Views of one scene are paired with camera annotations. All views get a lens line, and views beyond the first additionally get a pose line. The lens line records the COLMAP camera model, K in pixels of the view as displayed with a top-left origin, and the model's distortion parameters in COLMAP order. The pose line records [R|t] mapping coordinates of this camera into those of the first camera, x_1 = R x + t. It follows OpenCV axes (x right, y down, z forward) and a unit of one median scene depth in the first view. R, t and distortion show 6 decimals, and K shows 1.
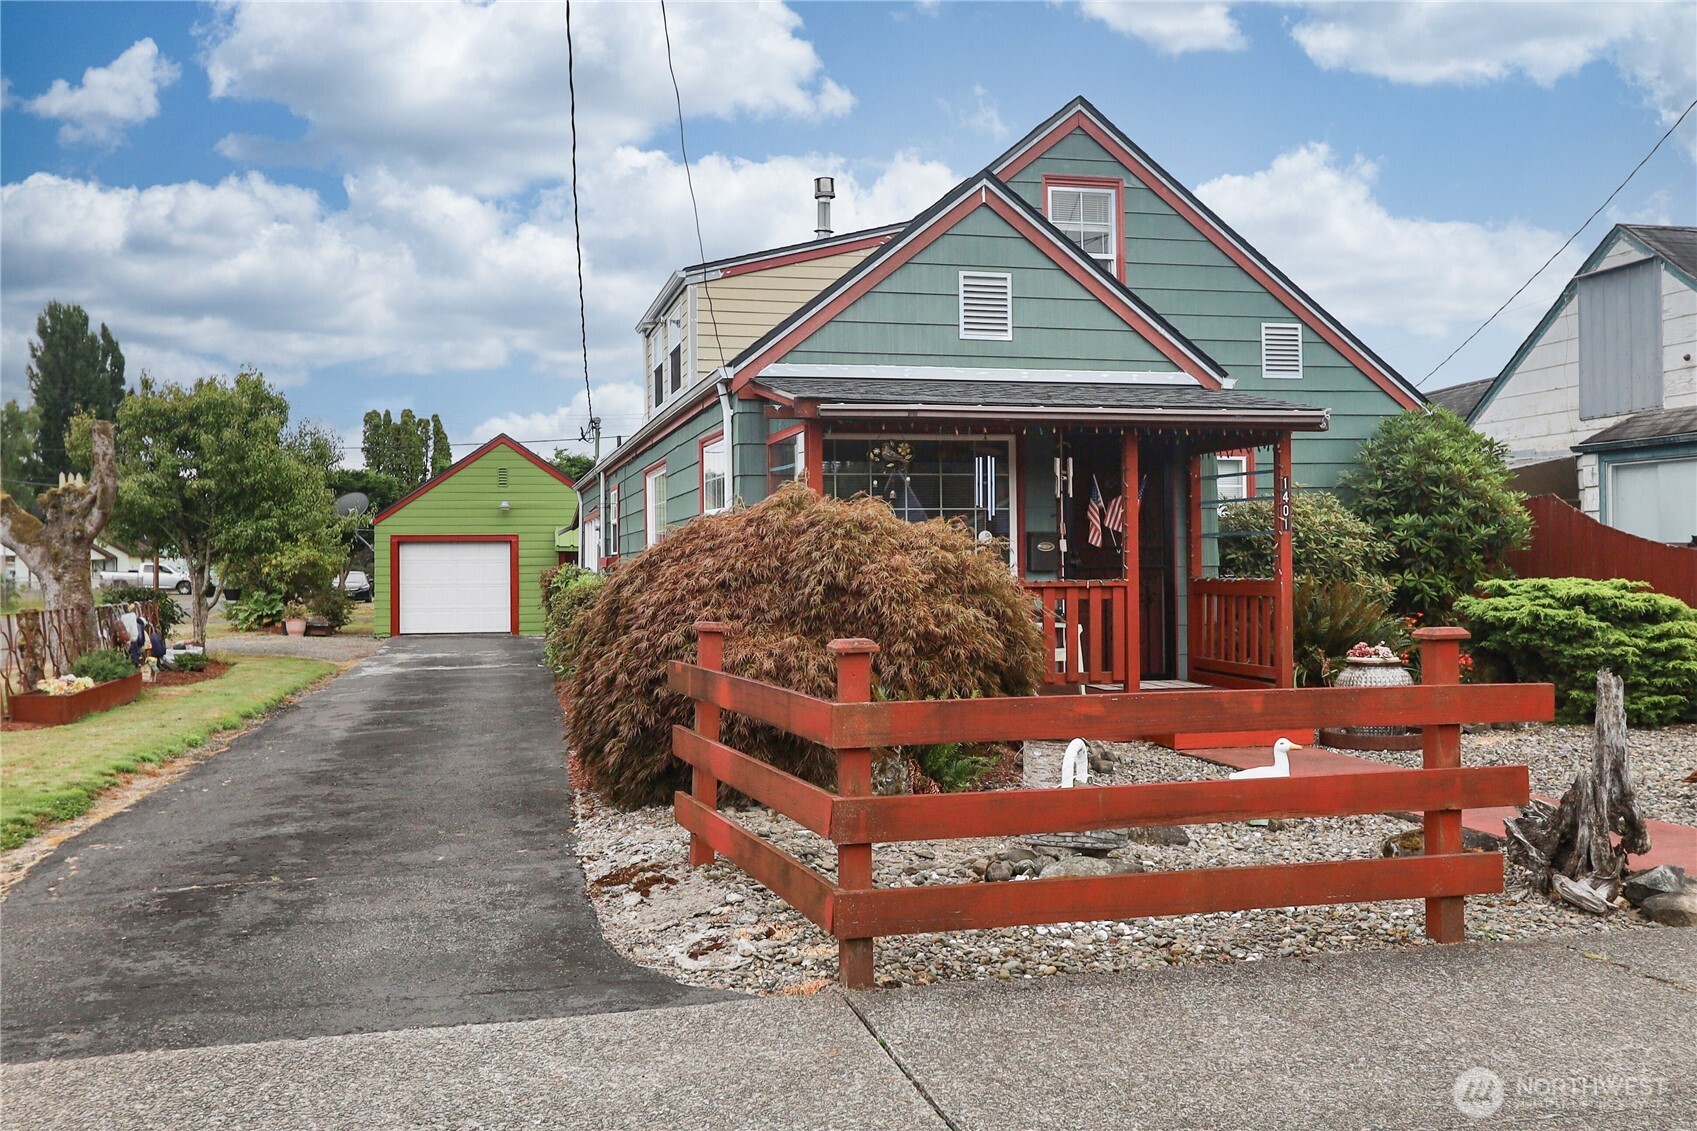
lens RADIAL K [[1419.0, 0, 848.5], [0, 1419.0, 565.5], [0, 0, 1]] dist [0.004200, 0.005444]
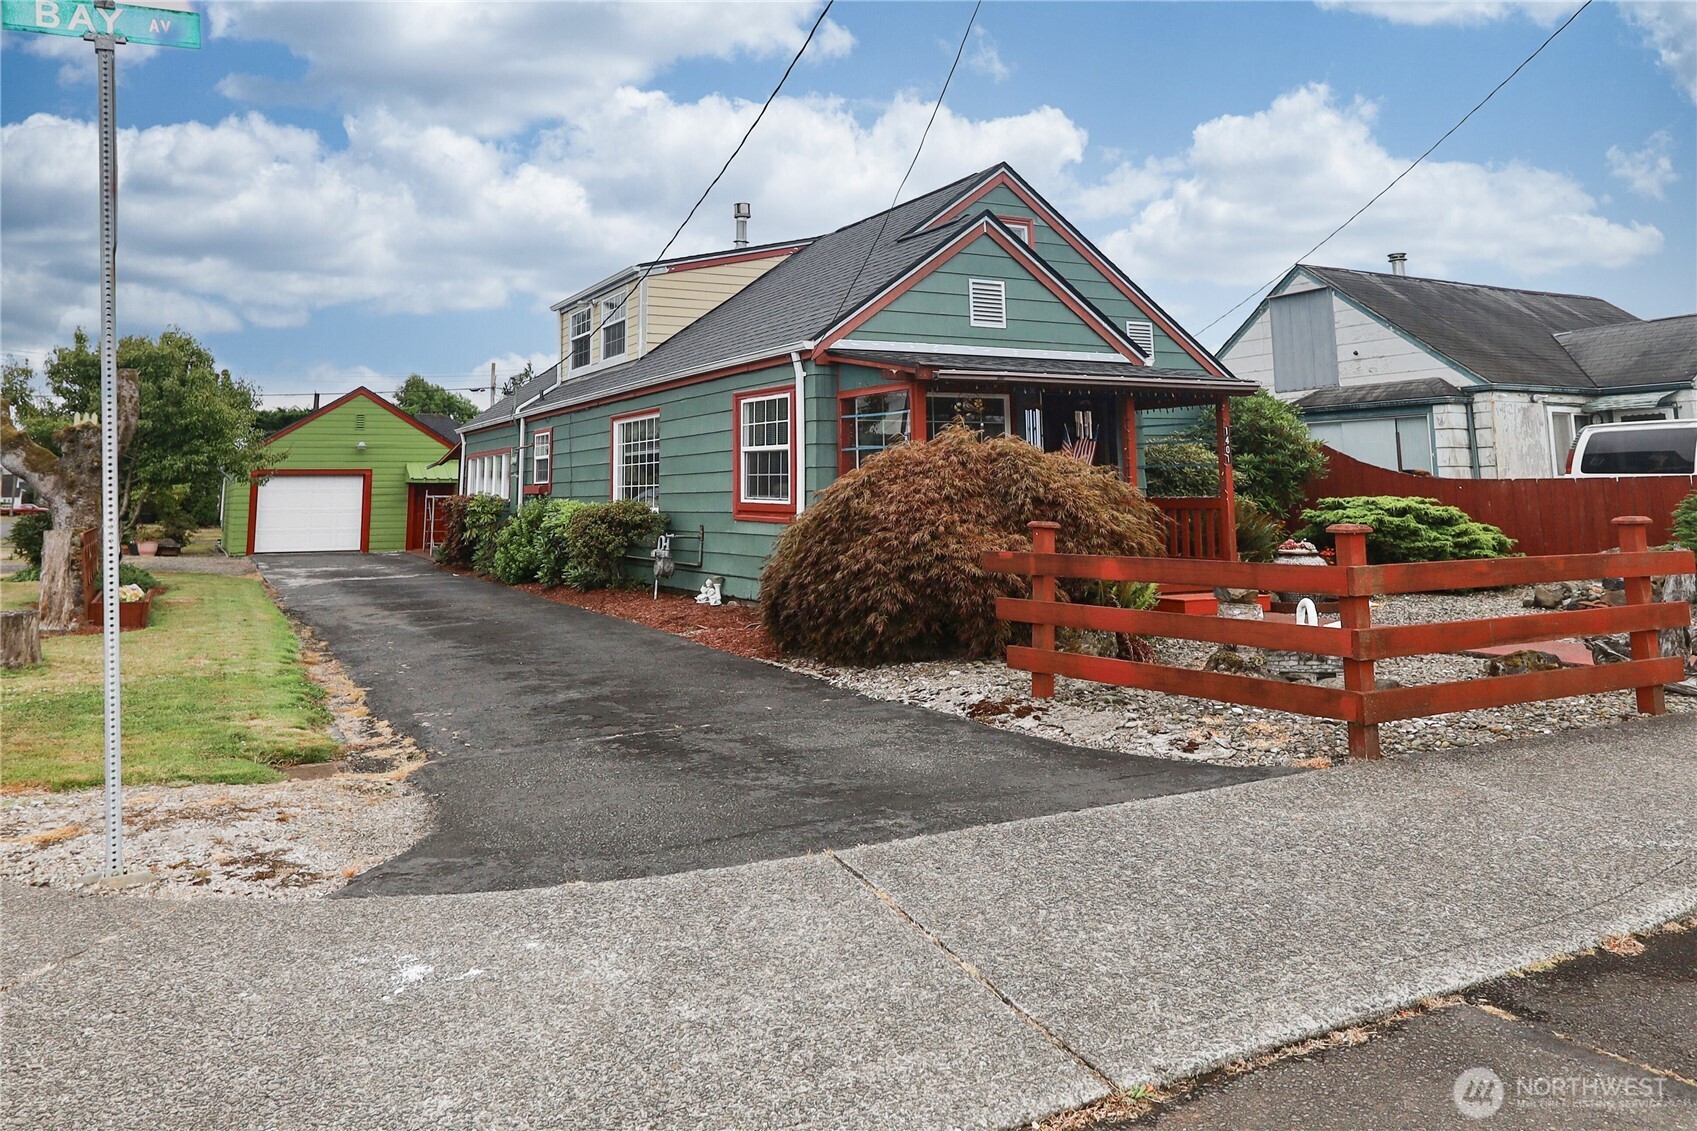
lens RADIAL K [[1084.6, 0, 839.1], [0, 1084.6, 358.1], [0, 0, 1]] dist [0.003024, 0.000251]
pose [[0.978180, 0.026124, 0.206109, -0.260544], [-0.000001, 0.992064, -0.125738, 0.007071], [-0.207758, 0.122994, 0.970417, -0.013925]]
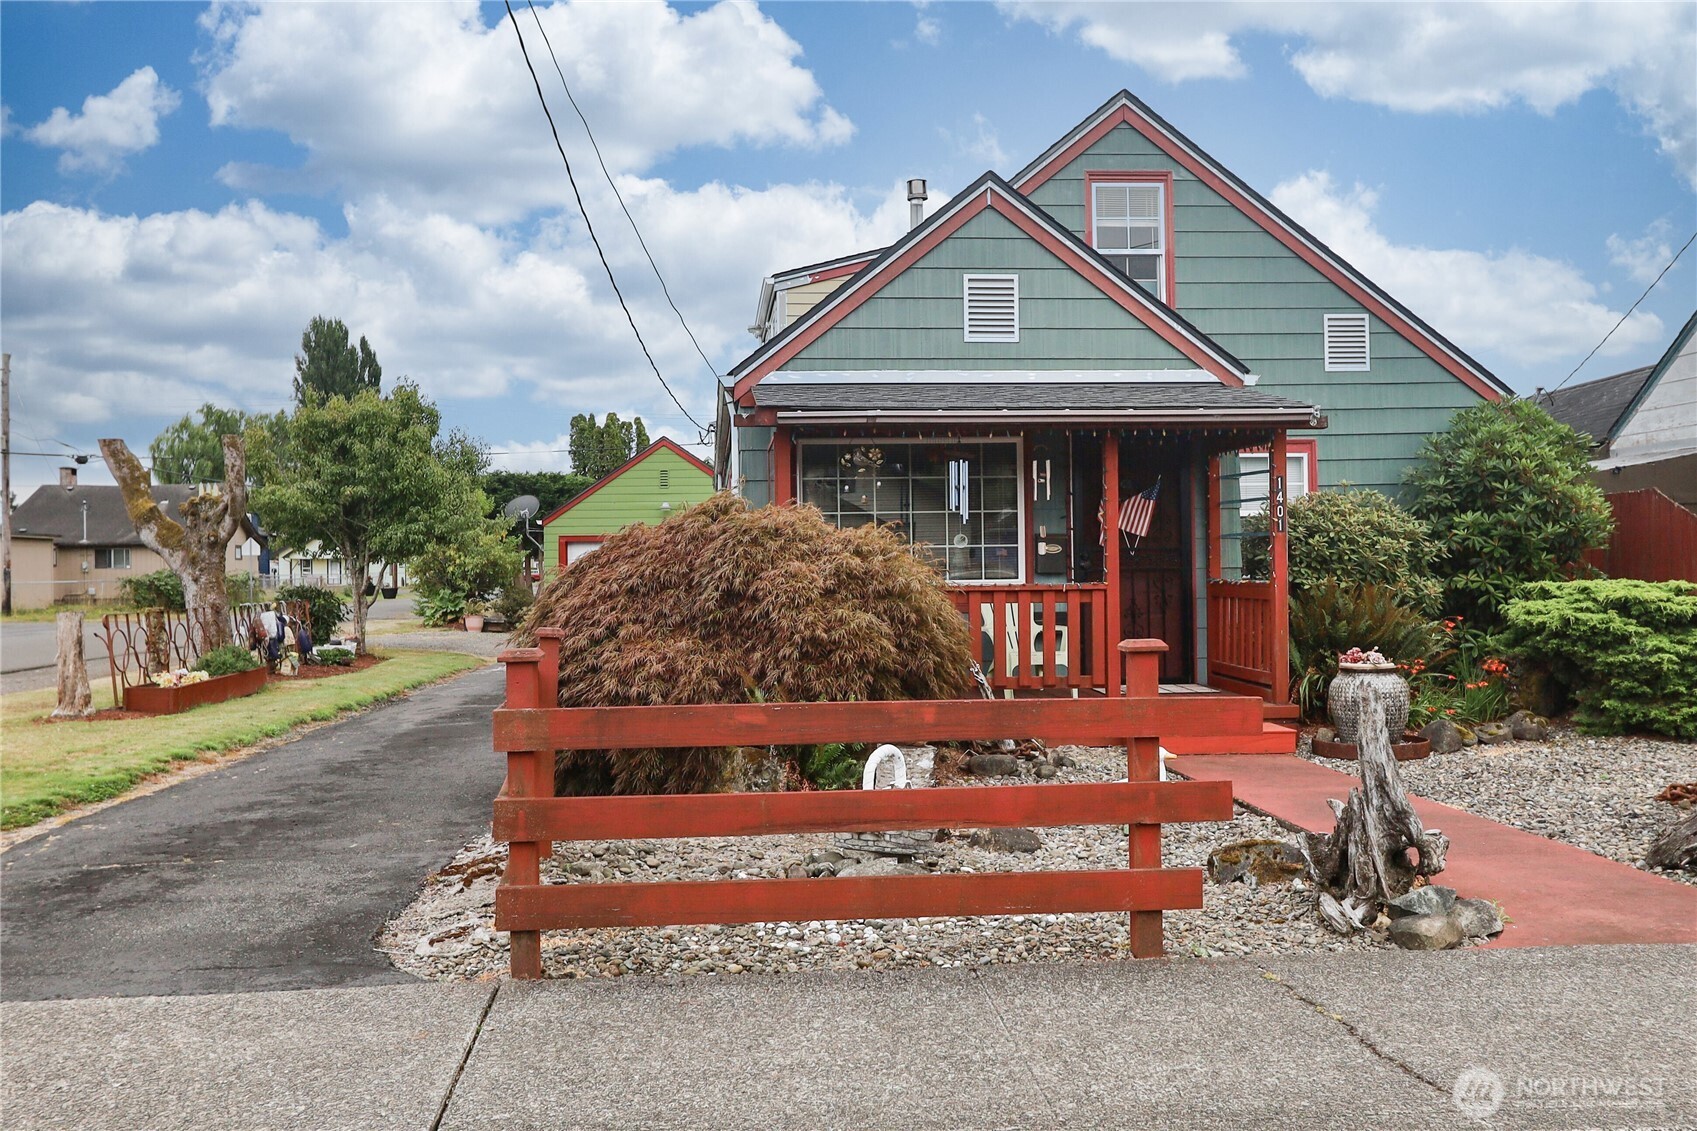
lens RADIAL K [[1419.0, 0, 848.5], [0, 1419.0, 565.5], [0, 0, 1]] dist [0.004200, 0.005444]
pose [[0.988578, -0.002671, -0.150688, 0.142341], [0.003066, 0.999992, 0.002395, -0.004242], [0.150681, -0.002830, 0.988578, -0.003473]]
